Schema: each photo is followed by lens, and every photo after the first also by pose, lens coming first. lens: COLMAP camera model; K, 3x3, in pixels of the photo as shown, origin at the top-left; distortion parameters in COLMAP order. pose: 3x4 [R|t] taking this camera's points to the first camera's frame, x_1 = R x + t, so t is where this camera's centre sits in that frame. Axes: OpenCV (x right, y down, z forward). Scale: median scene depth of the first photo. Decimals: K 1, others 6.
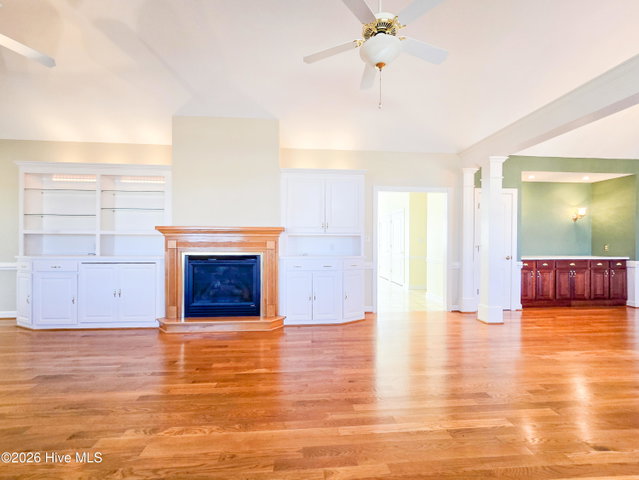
lens RADIAL K [[269.8, 0, 320.0], [0, 269.8, 243.3], [0, 0, 1]] dist [-0.004229, 0.000083]
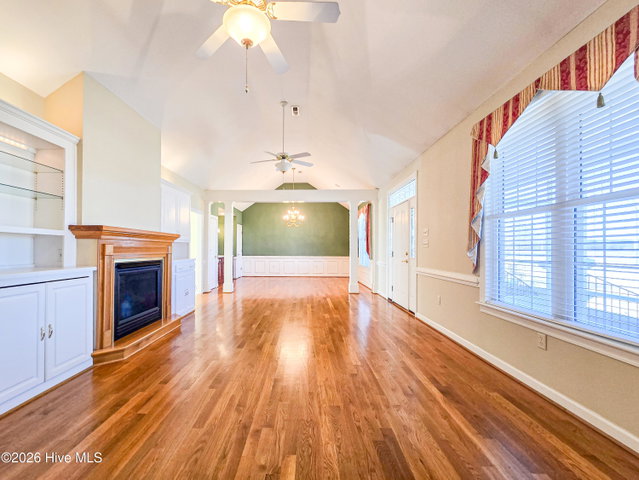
lens RADIAL K [[269.8, 0, 319.4], [0, 269.8, 245.1], [0, 0, 1]] dist [-0.004229, 0.000083]
pose [[0.040089, 0.015917, 0.999069, -1.264761], [-0.005717, 0.999860, -0.015700, -0.000448], [-0.999180, -0.005083, 0.040174, 0.363495]]
